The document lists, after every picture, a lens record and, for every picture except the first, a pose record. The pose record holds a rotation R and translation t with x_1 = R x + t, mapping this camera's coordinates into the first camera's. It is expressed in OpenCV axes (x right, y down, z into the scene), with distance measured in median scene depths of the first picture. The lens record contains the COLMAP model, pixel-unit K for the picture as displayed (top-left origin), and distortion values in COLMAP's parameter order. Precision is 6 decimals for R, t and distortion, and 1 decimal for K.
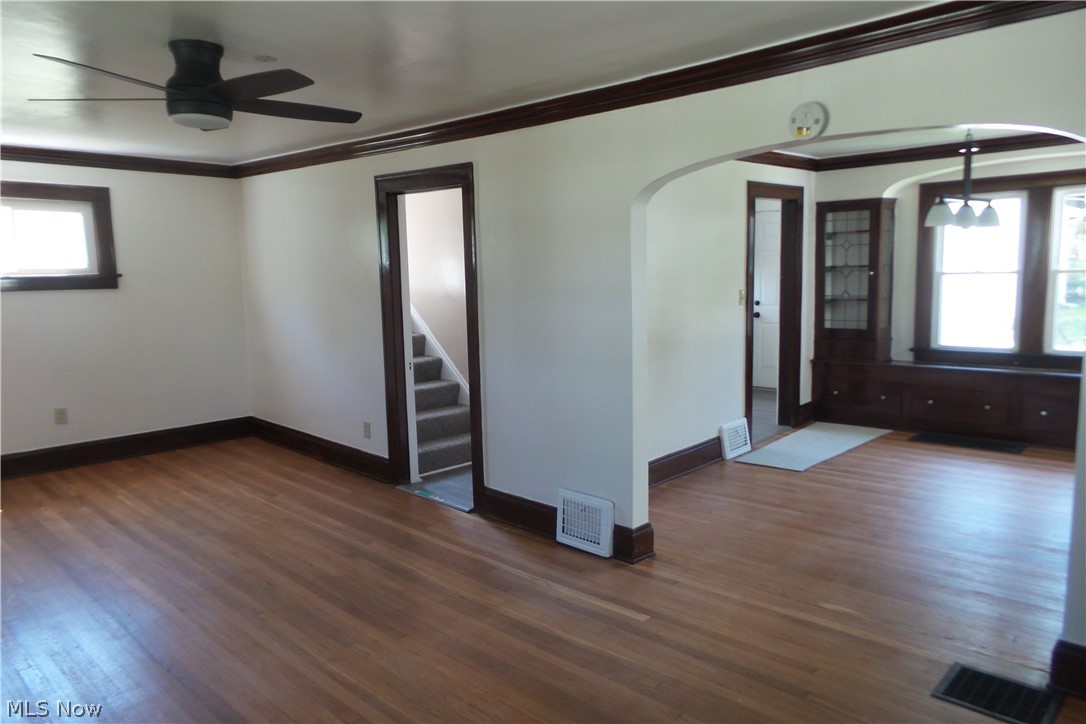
lens RADIAL K [[738.0, 0, 543.0], [0, 738.0, 366.5], [0, 0, 1]] dist [-0.002911, 0.001899]
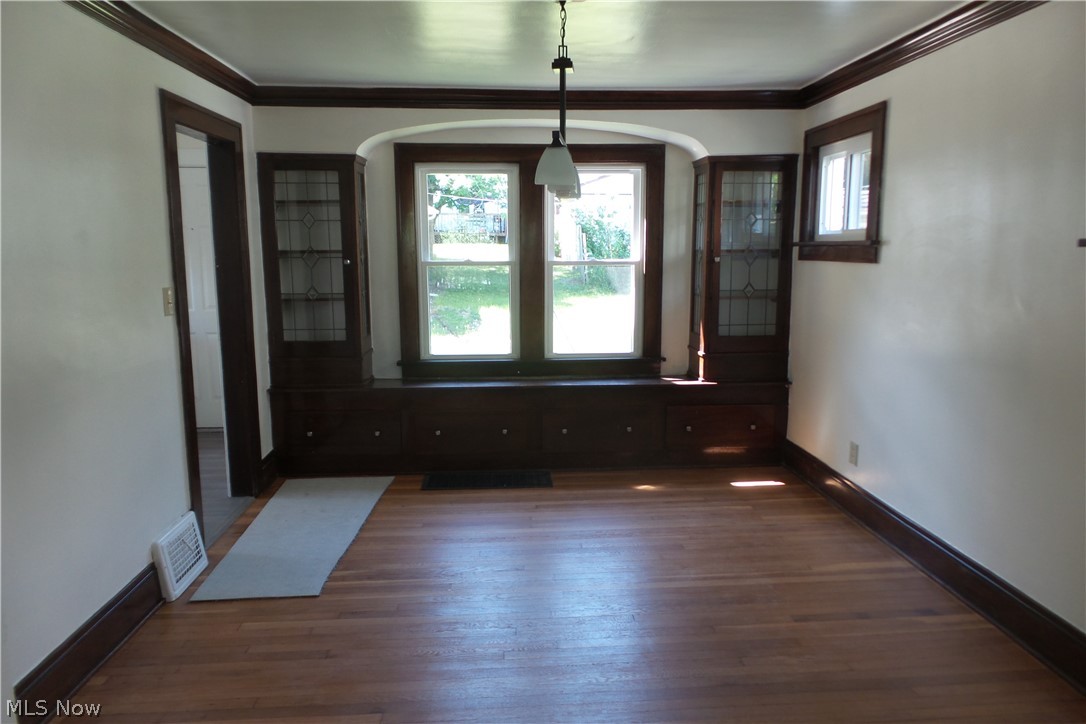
lens RADIAL K [[738.0, 0, 543.0], [0, 738.0, 366.5], [0, 0, 1]] dist [-0.002911, 0.001899]
pose [[0.683128, -0.087364, 0.725054, 0.051481], [0.079303, 0.995822, 0.045272, -0.043925], [-0.725980, 0.026572, 0.687202, 0.382333]]
